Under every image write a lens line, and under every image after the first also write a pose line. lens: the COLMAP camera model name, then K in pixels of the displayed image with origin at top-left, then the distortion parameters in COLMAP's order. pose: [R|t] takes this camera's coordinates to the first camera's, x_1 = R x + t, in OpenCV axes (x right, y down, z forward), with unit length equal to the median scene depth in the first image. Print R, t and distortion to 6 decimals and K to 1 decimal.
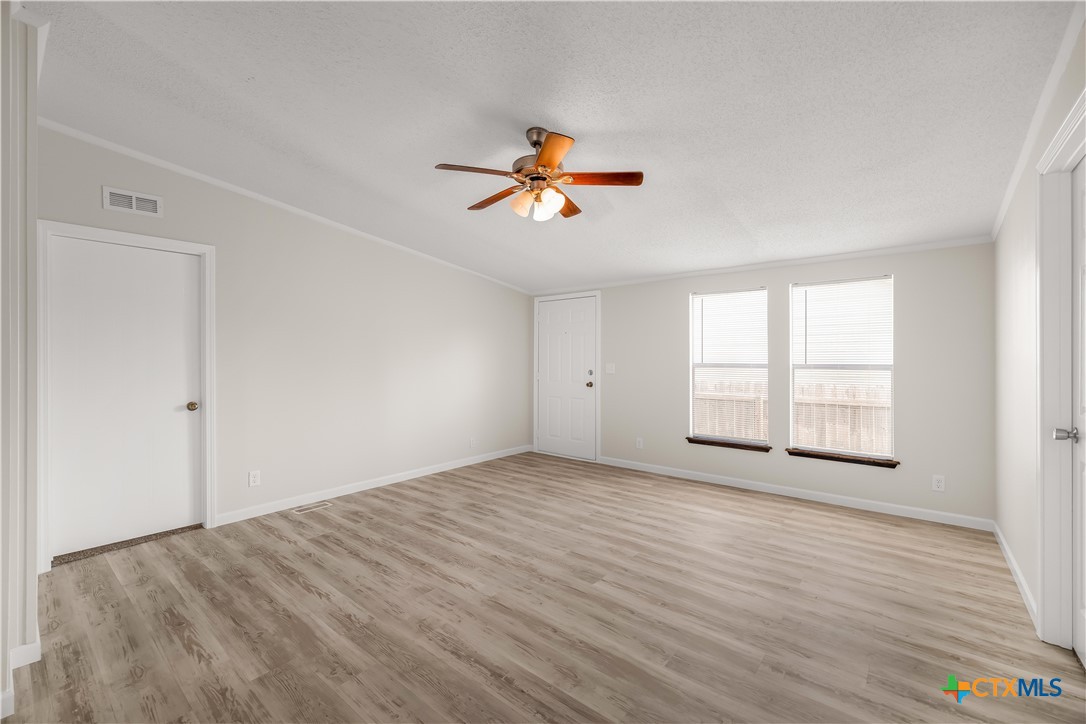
lens RADIAL K [[451.0, 0, 543.0], [0, 451.0, 362.0], [0, 0, 1]] dist [-0.000264, -0.000103]
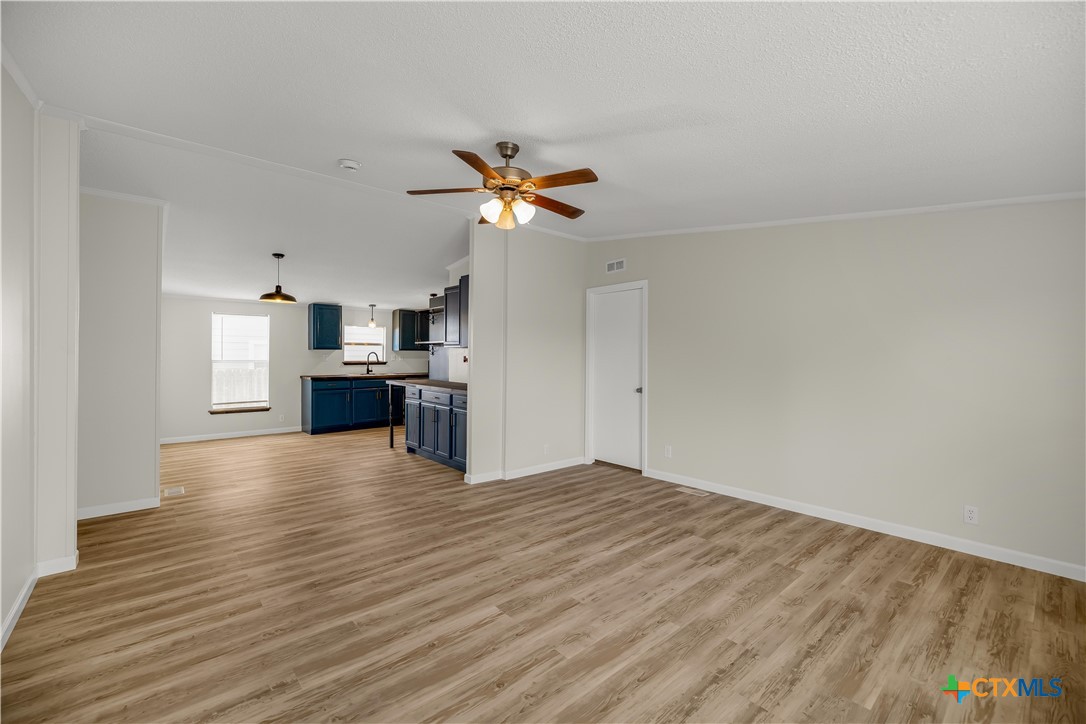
lens RADIAL K [[455.0, 0, 547.7], [0, 455.0, 357.8], [0, 0, 1]] dist [-0.000935, -0.000023]
pose [[-0.155080, 0.005192, -0.987888, 0.775716], [-0.011524, 0.999909, 0.007064, -0.015971], [0.987835, 0.012480, -0.155006, 0.956930]]
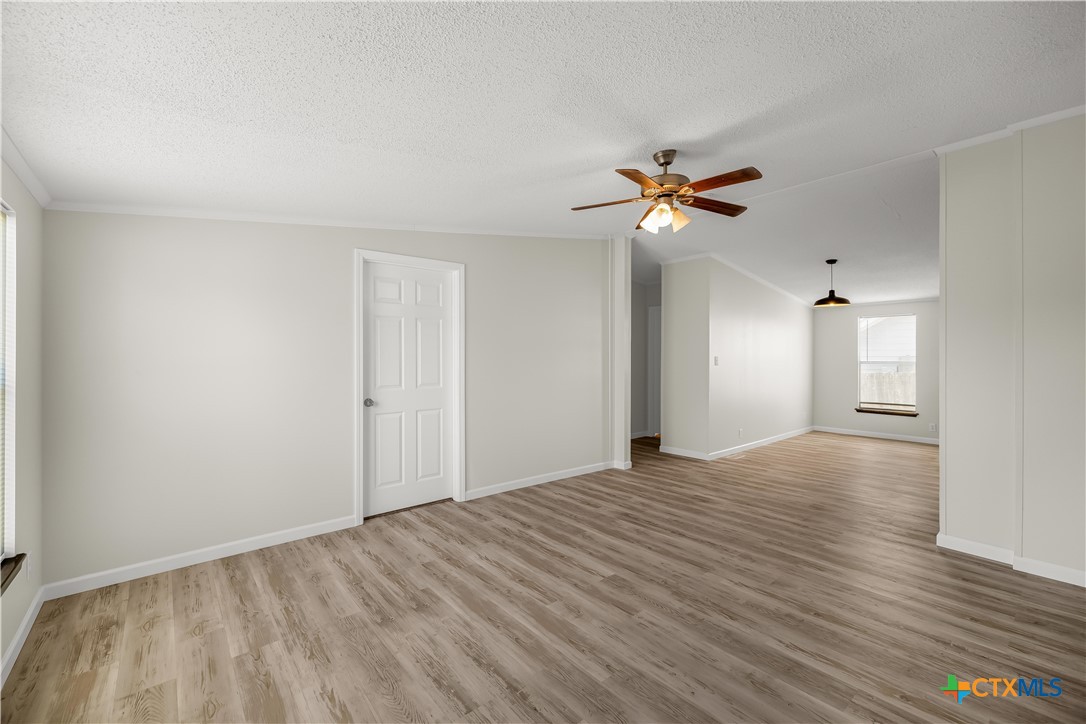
lens RADIAL K [[455.0, 0, 547.7], [0, 455.0, 357.8], [0, 0, 1]] dist [-0.000935, -0.000023]
pose [[-0.984888, 0.003266, 0.173161, 0.060660], [0.005276, 0.999924, 0.011148, -0.024614], [-0.173111, 0.011893, -0.984830, 1.604215]]
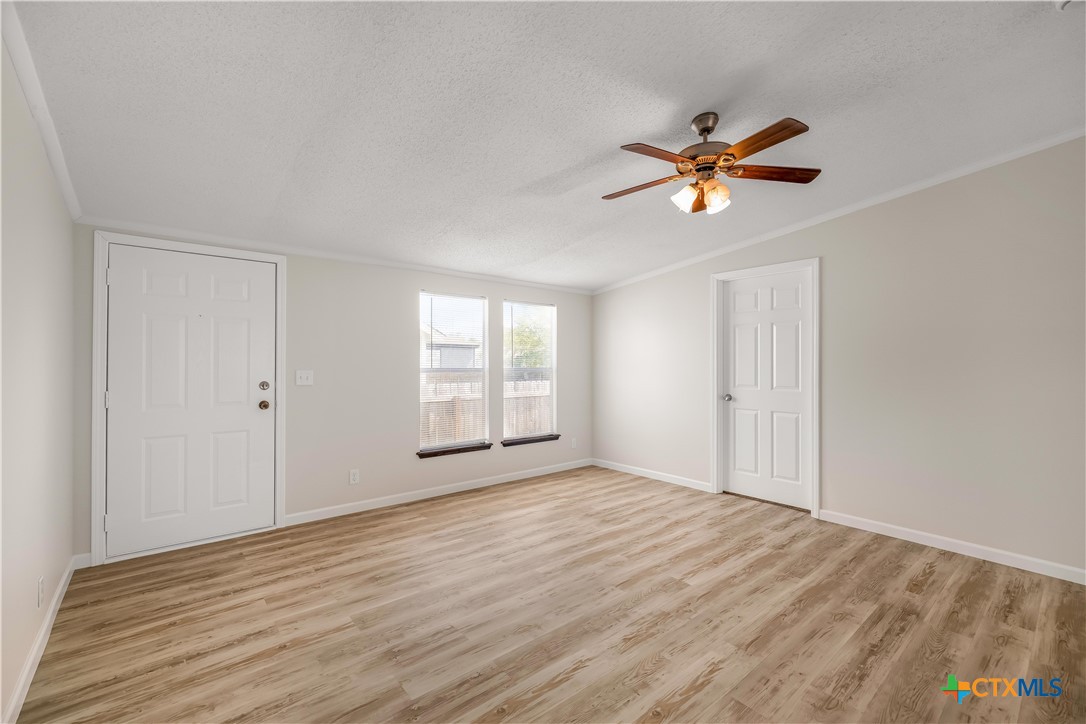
lens RADIAL K [[457.5, 0, 543.0], [0, 457.5, 362.0], [0, 0, 1]] dist [-0.000264, 0.000057]
pose [[0.180346, 0.001647, 0.983602, -0.746790], [0.003906, 0.999990, -0.002391, -0.008664], [-0.983595, 0.004273, 0.180338, 0.878851]]
